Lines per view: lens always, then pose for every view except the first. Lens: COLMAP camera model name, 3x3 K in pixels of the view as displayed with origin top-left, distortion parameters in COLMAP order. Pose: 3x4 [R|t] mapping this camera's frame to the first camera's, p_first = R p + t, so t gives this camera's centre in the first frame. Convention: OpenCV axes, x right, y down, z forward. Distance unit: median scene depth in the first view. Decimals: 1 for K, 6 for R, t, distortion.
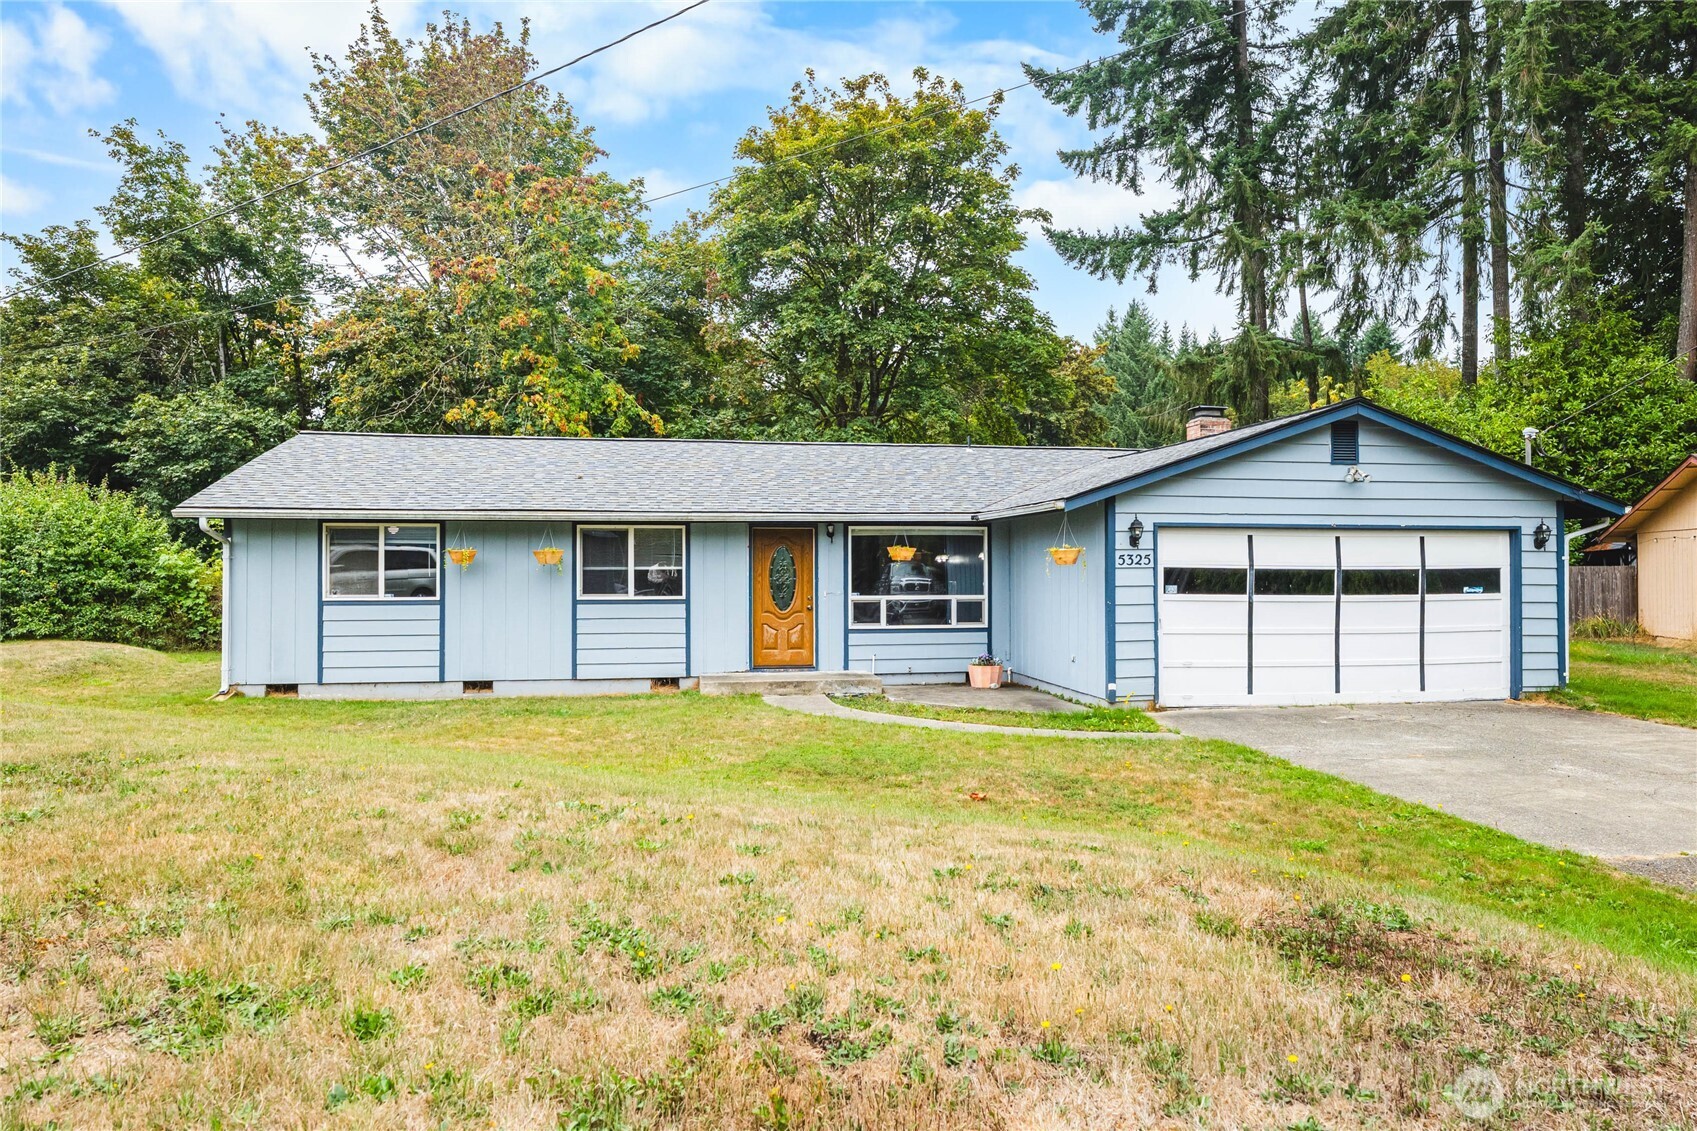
lens RADIAL K [[1034.1, 0, 845.6], [0, 1034.1, 555.9], [0, 0, 1]] dist [0.000406, -0.000187]
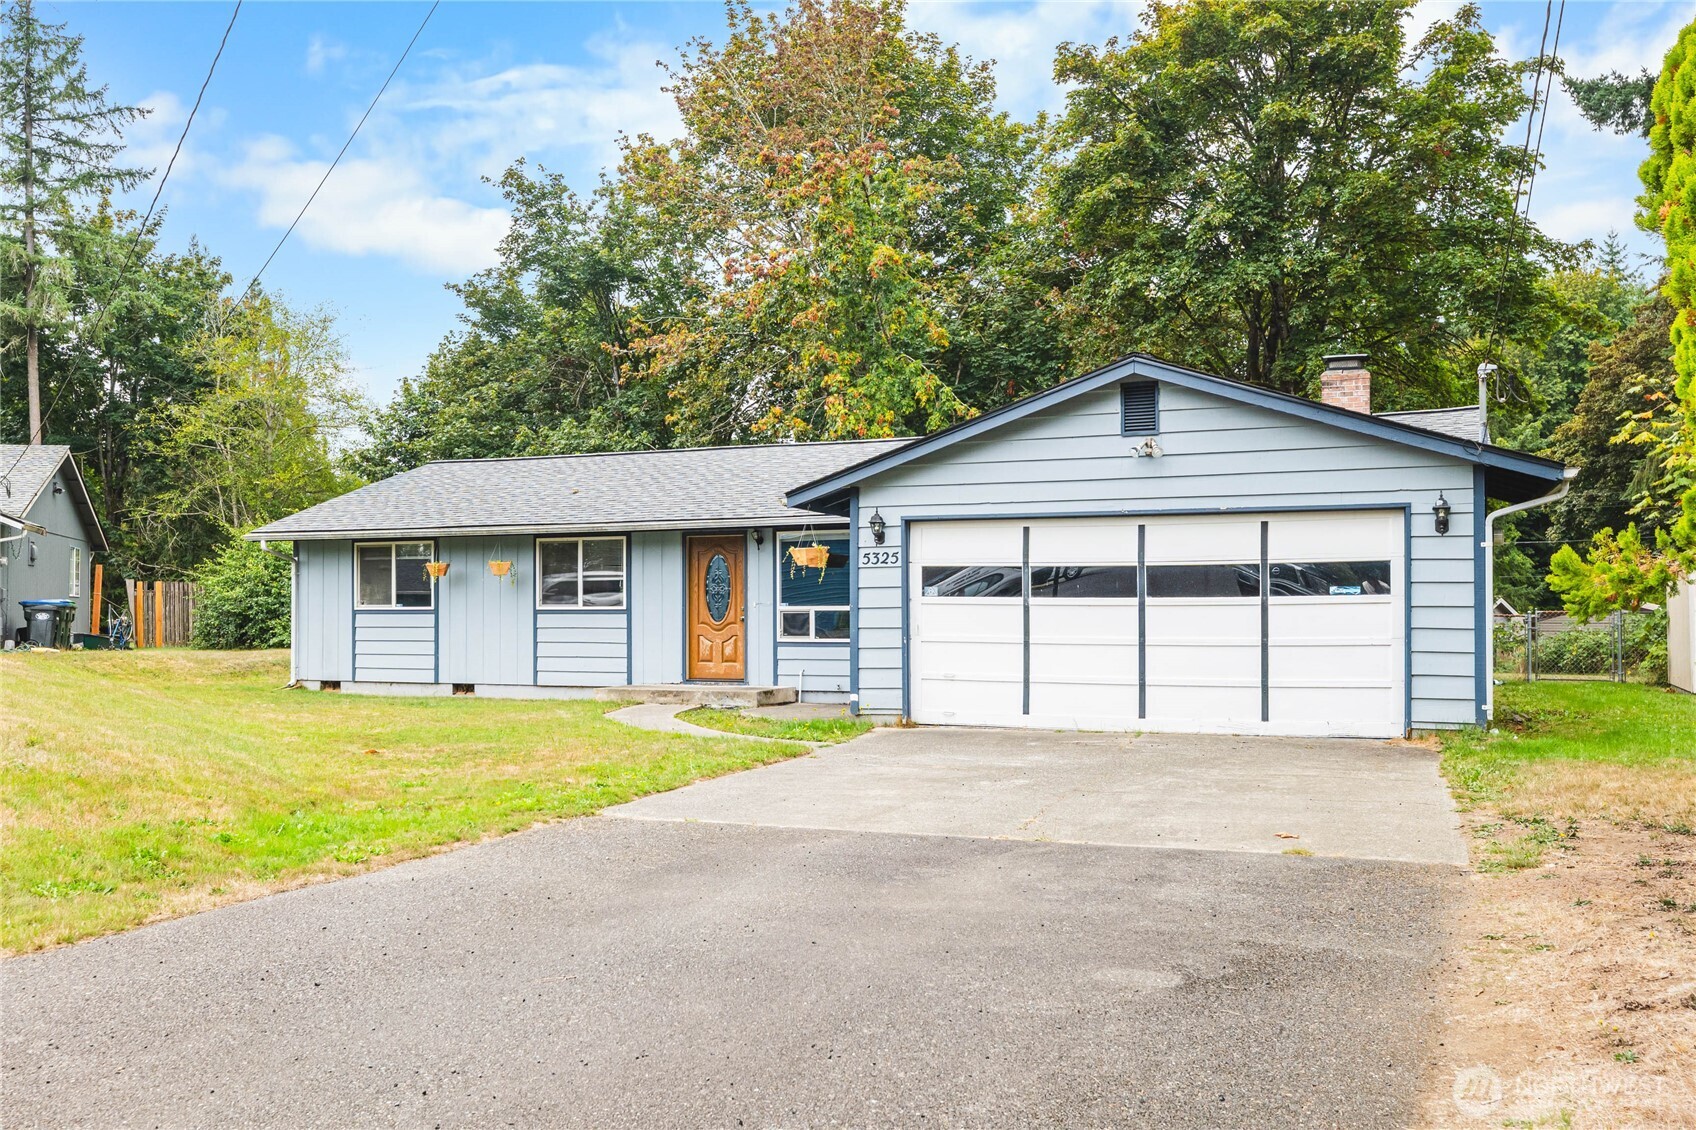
lens RADIAL K [[1378.8, 0, 822.2], [0, 1378.8, 589.4], [0, 0, 1]] dist [-0.007822, 0.020530]
pose [[0.855012, -0.008995, -0.518530, 0.681654], [0.009829, 0.999951, -0.001140, 0.025253], [0.518515, -0.004121, 0.855059, -0.042743]]
